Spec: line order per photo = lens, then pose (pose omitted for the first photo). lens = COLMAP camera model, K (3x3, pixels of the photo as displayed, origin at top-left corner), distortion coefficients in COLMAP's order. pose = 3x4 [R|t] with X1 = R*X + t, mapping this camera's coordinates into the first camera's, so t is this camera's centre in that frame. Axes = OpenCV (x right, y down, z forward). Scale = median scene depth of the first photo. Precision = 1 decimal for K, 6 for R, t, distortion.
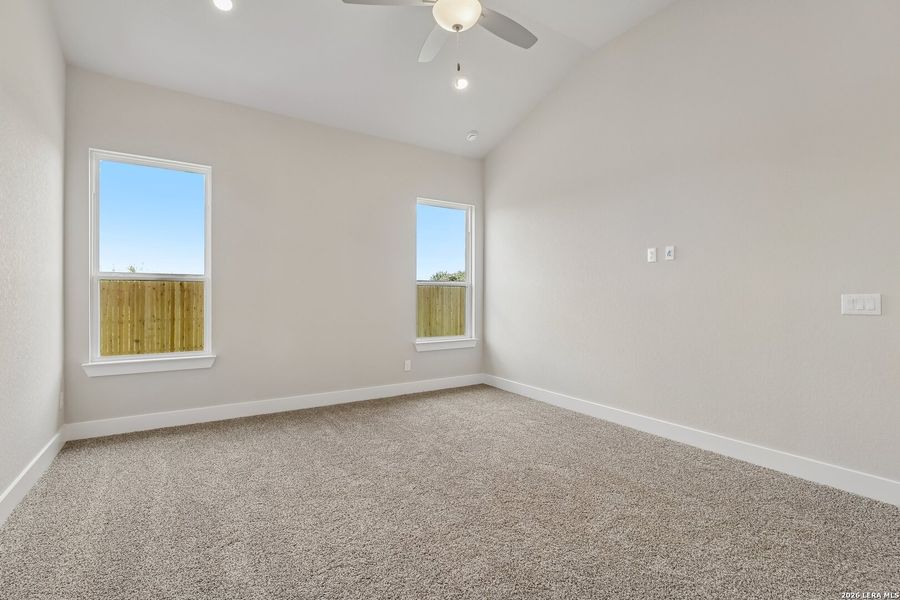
lens RADIAL K [[417.4, 0, 452.1], [0, 417.4, 299.6], [0, 0, 1]] dist [0.000053, -0.000047]
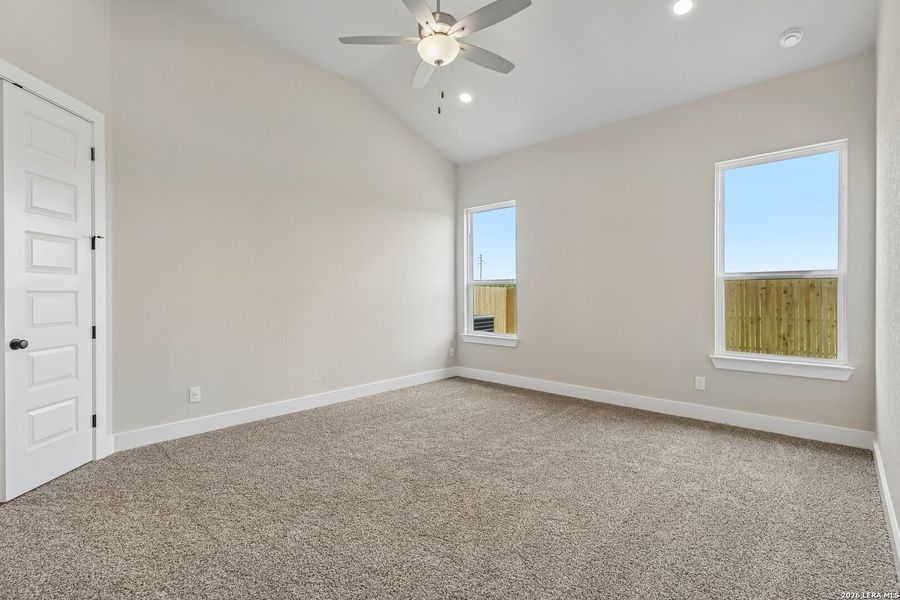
lens RADIAL K [[425.7, 0, 450.0], [0, 425.7, 300.0], [0, 0, 1]] dist [-0.000526, -0.000368]
pose [[0.232891, 0.009789, -0.972454, 0.501490], [-0.006969, 0.999940, 0.008397, -0.000907], [0.972478, 0.004821, 0.232946, 0.322890]]
